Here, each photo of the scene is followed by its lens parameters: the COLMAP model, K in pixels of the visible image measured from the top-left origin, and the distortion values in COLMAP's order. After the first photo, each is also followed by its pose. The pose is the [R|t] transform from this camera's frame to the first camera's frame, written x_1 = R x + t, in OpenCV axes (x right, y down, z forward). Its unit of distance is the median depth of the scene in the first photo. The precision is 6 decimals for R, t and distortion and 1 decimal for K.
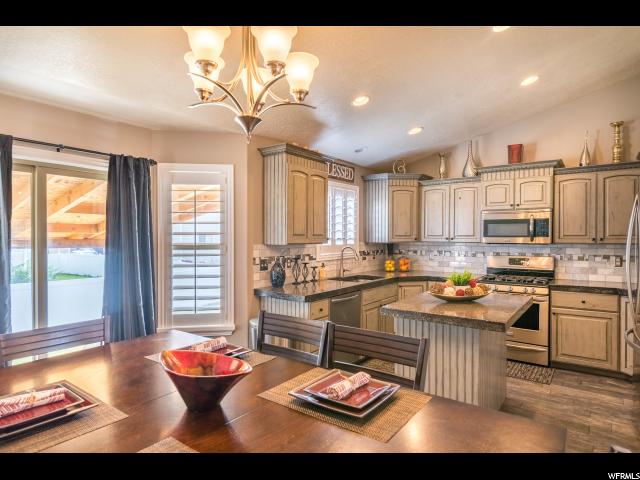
lens RADIAL K [[373.8, 0, 320.4], [0, 373.8, 238.4], [0, 0, 1]] dist [0.002603, 0.000758]
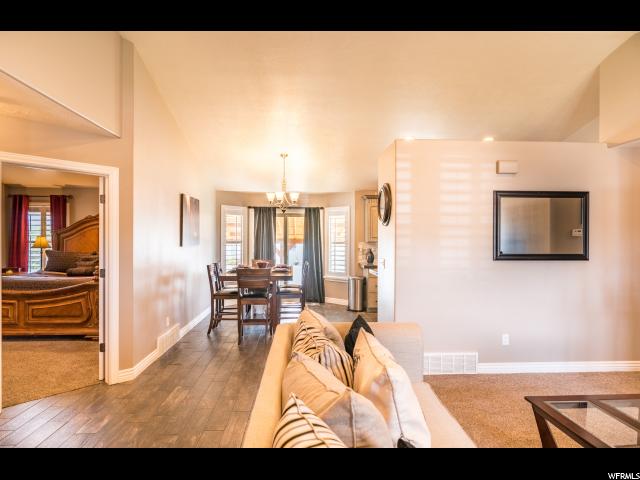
lens RADIAL K [[373.8, 0, 320.4], [0, 373.8, 238.4], [0, 0, 1]] dist [0.002603, 0.000758]
pose [[0.640124, 0.002458, -0.768268, 1.119074], [-0.007485, 0.999967, -0.003038, 0.003123], [0.768235, 0.007695, 0.640121, -0.451421]]
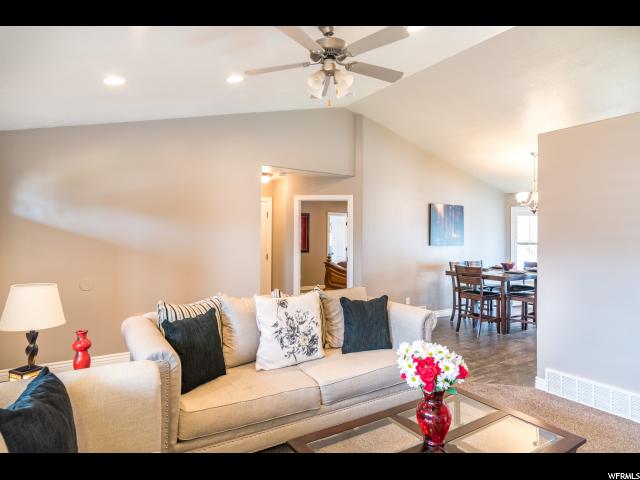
lens RADIAL K [[373.8, 0, 320.4], [0, 373.8, 238.4], [0, 0, 1]] dist [0.002603, 0.000758]
pose [[-0.357323, 0.000756, -0.933981, 1.500043], [-0.012055, 0.999913, 0.005422, -0.003576], [0.933903, 0.013197, -0.357282, 0.124812]]
